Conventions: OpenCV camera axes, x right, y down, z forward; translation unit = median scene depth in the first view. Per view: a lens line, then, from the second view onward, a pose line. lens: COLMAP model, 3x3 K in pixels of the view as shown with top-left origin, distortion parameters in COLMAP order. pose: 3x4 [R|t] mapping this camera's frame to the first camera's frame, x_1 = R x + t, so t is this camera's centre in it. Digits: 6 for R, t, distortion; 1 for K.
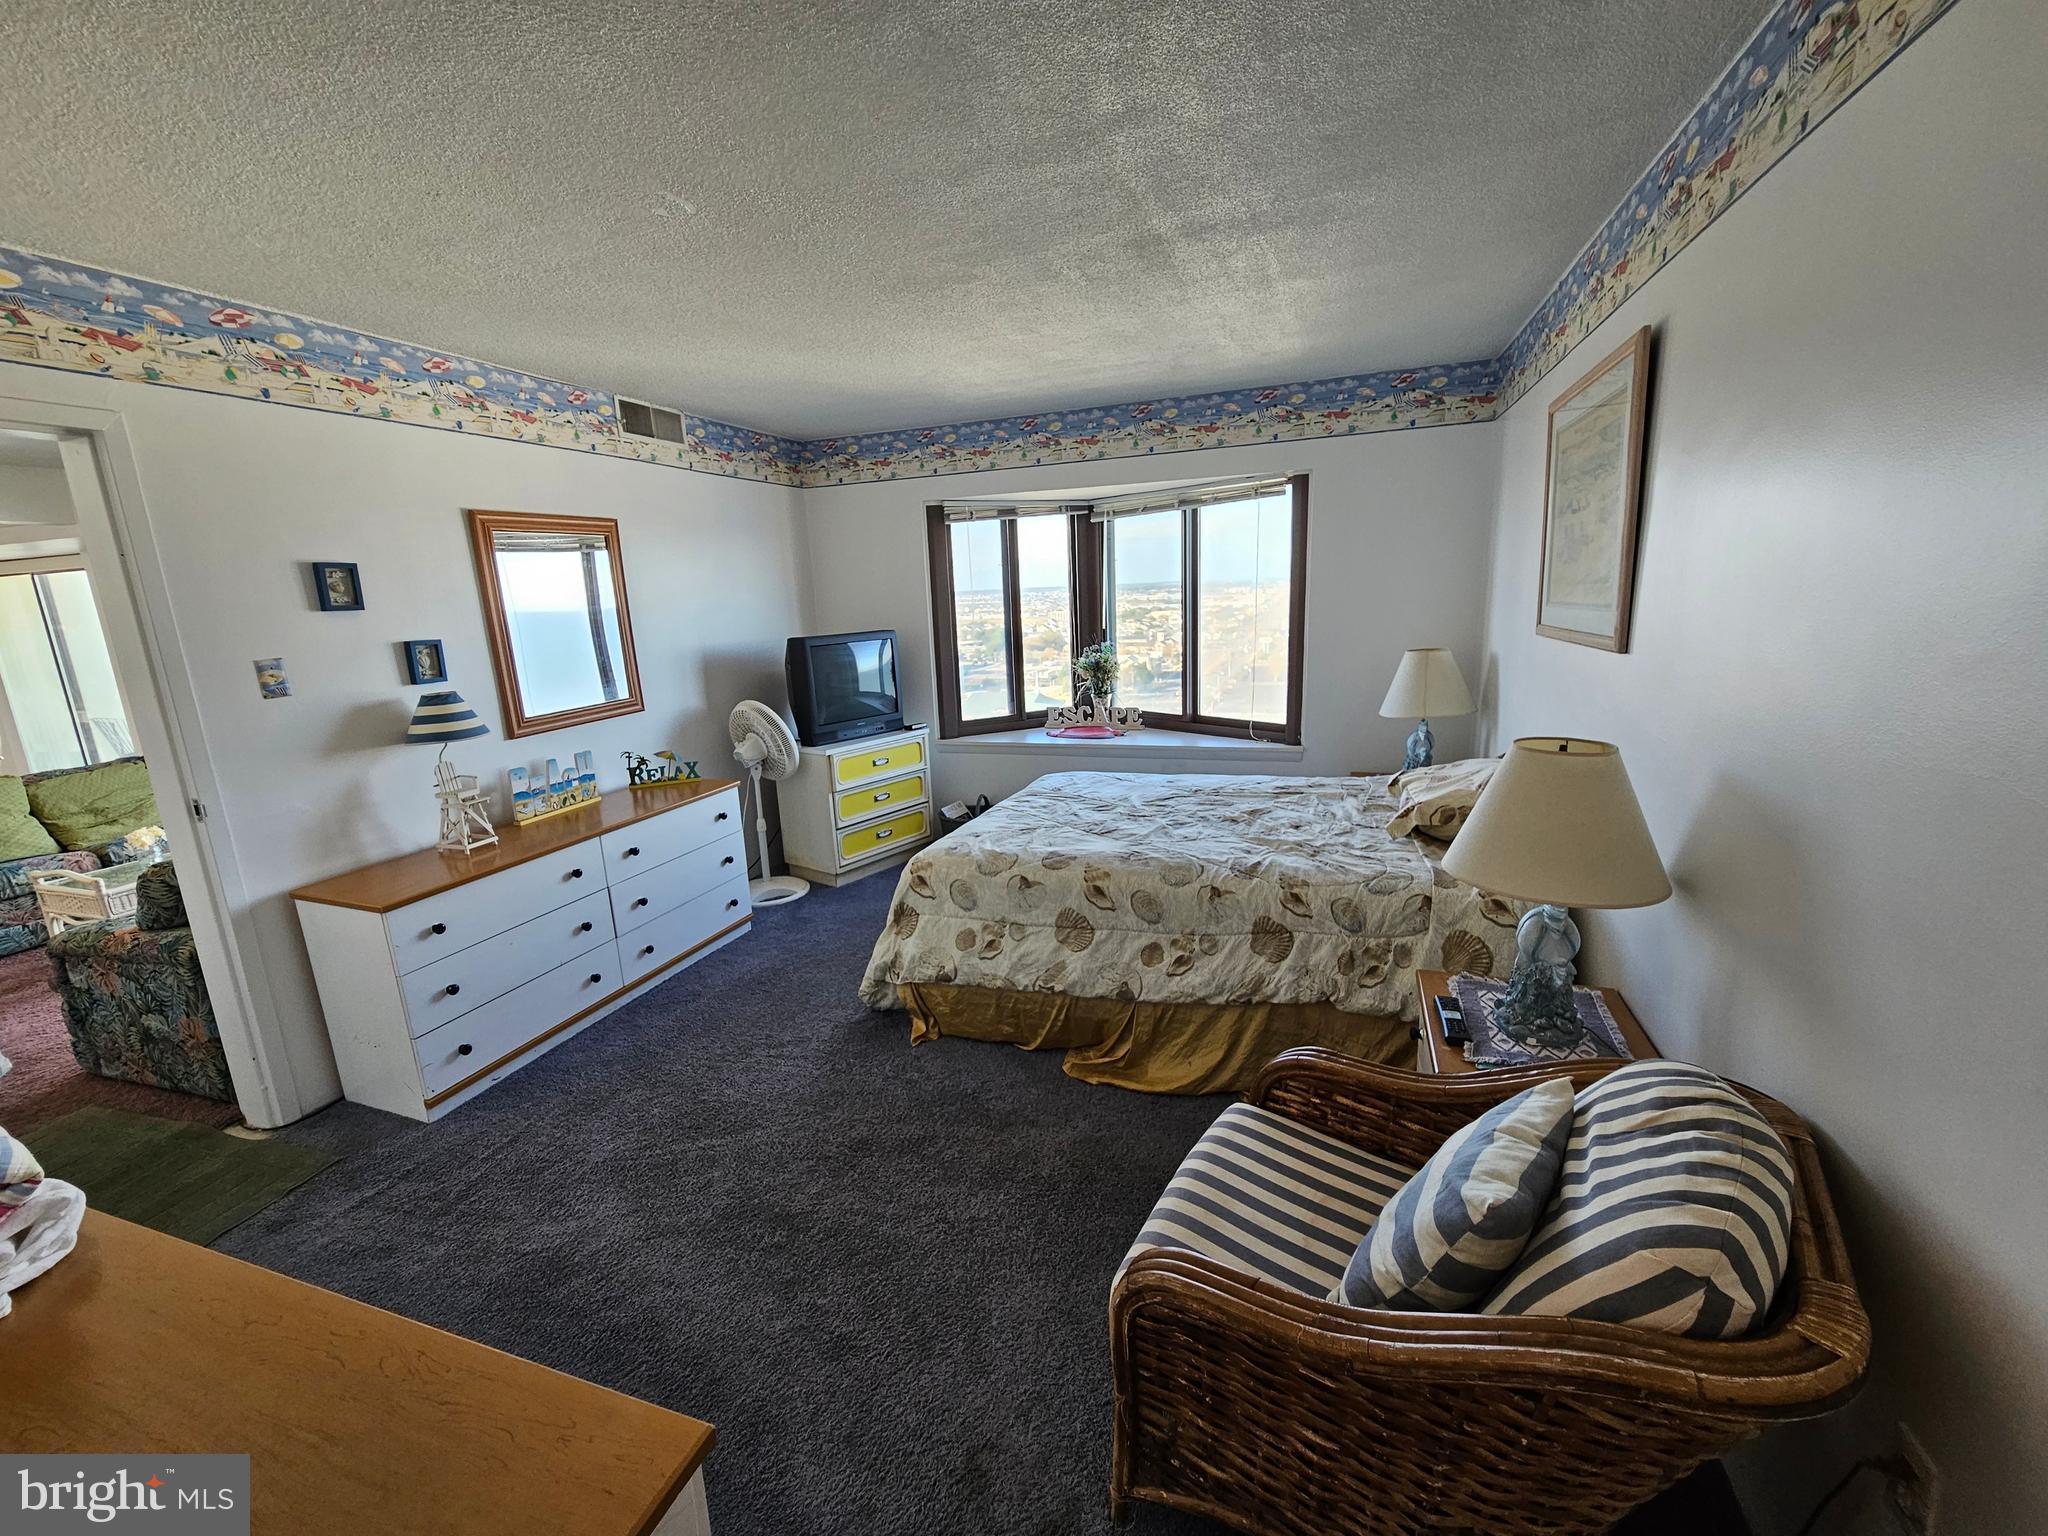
lens RADIAL K [[847.0, 0, 1024.0], [0, 847.0, 768.0], [0, 0, 1]] dist [0.000021, 0.000003]
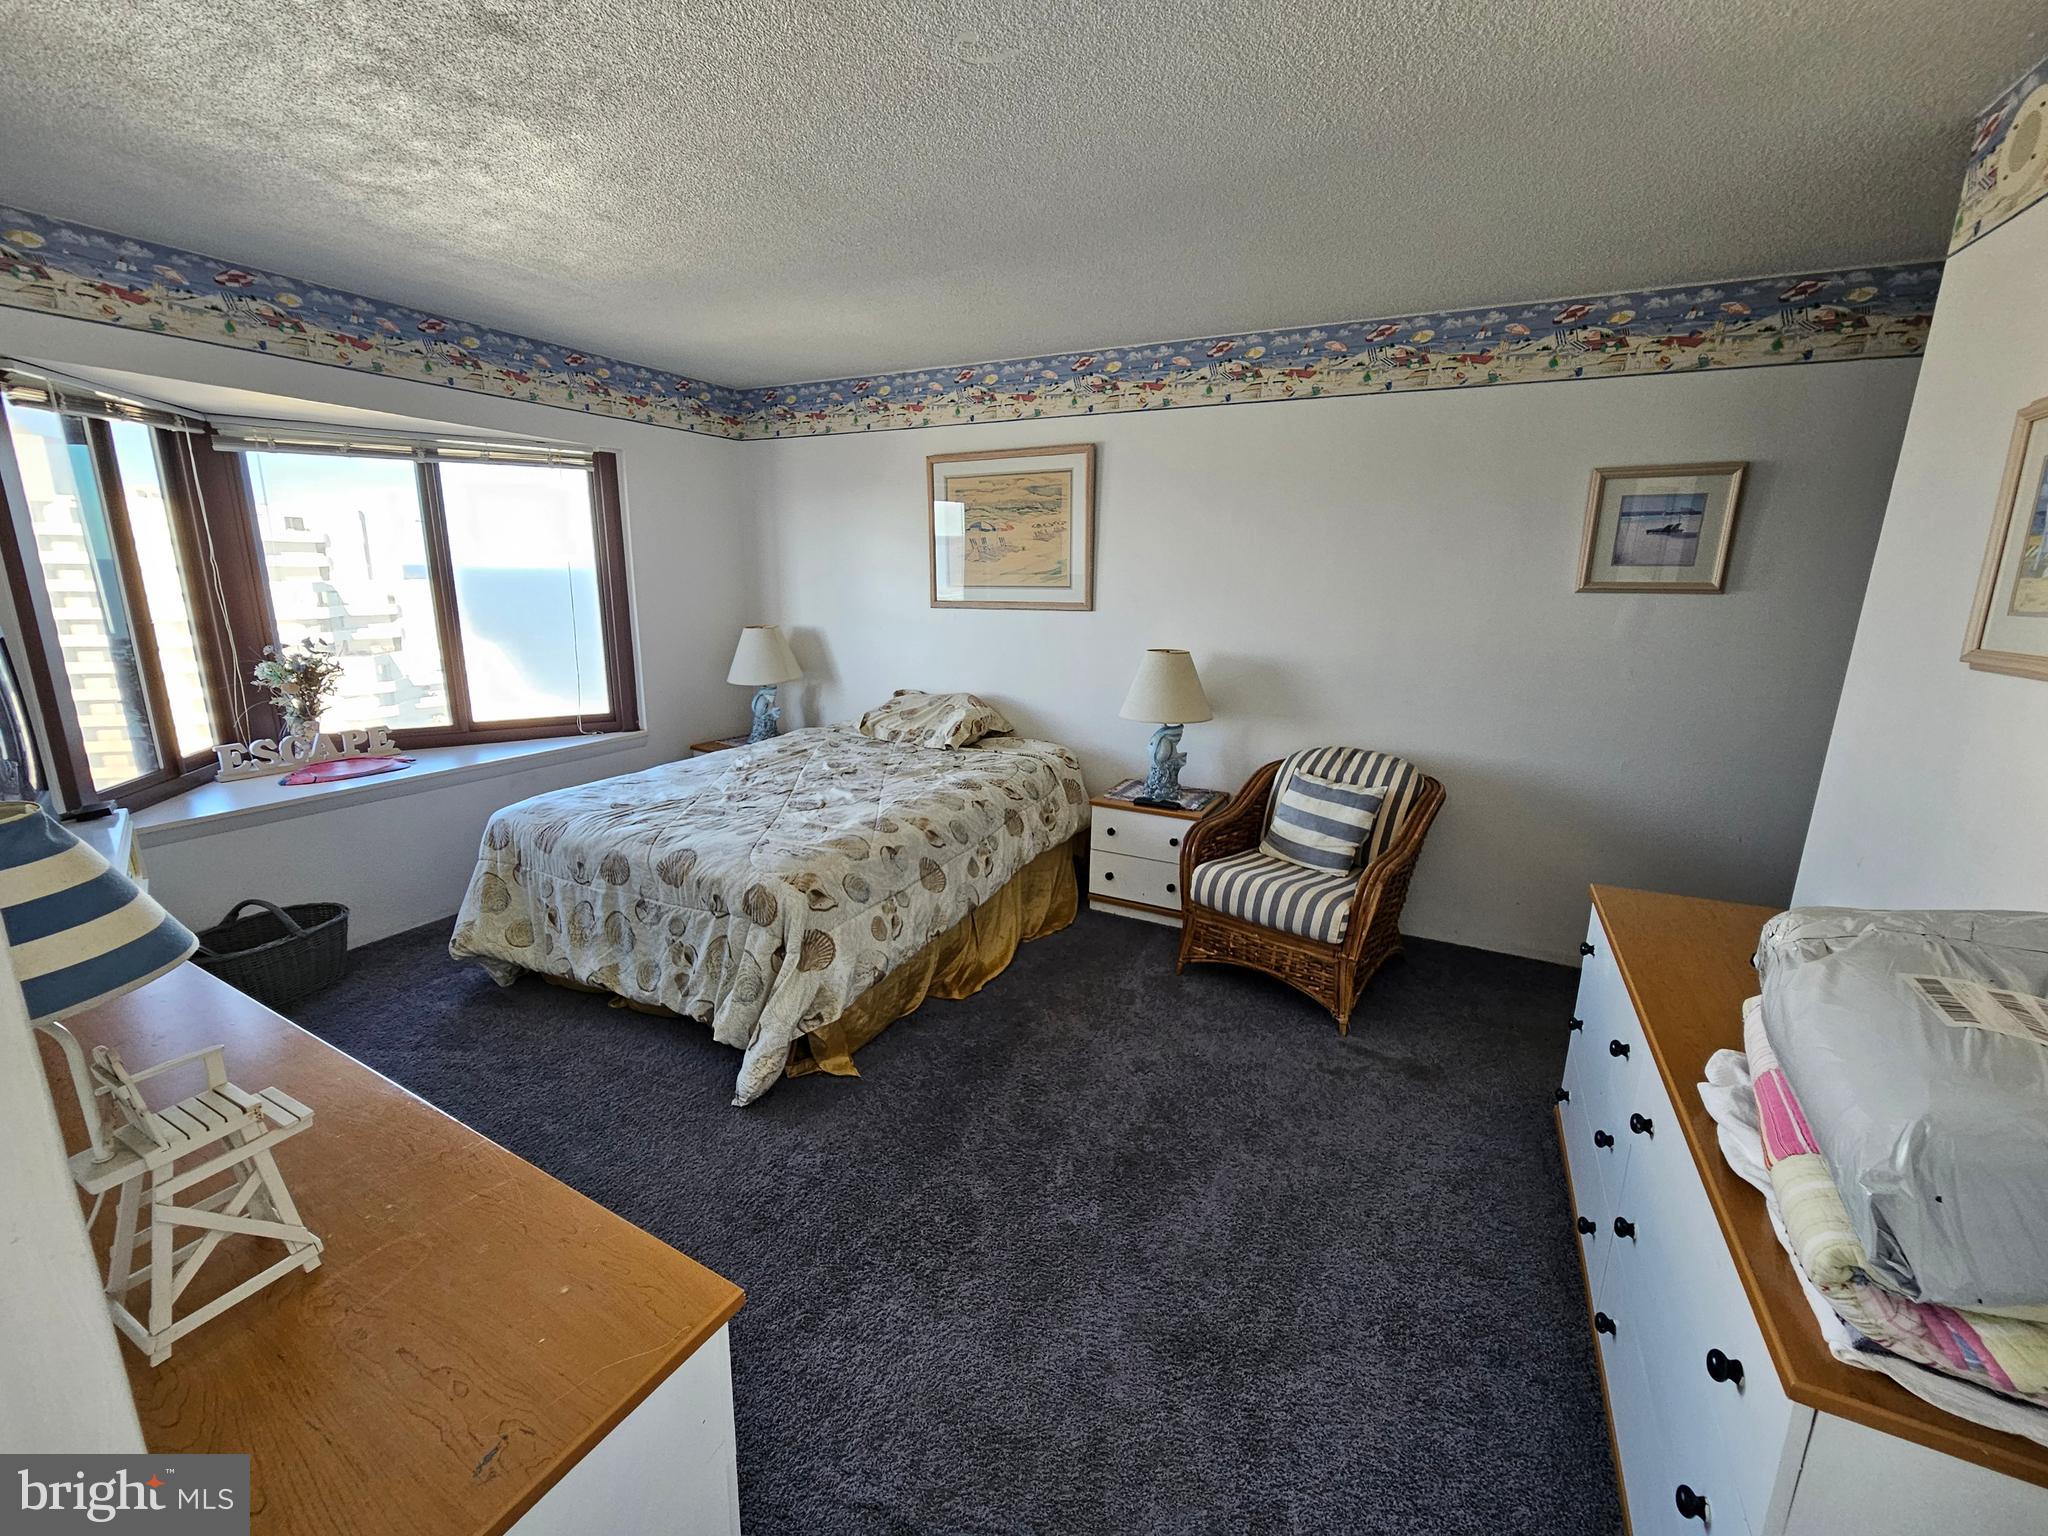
lens RADIAL K [[828.4, 0, 1024.0], [0, 828.4, 768.0], [0, 0, 1]] dist [-0.000304, 0.000027]
pose [[0.149277, -0.185291, 0.971279, -0.769598], [0.190045, 0.969348, 0.155714, -0.068929], [-0.970360, 0.161342, 0.179915, 0.561340]]
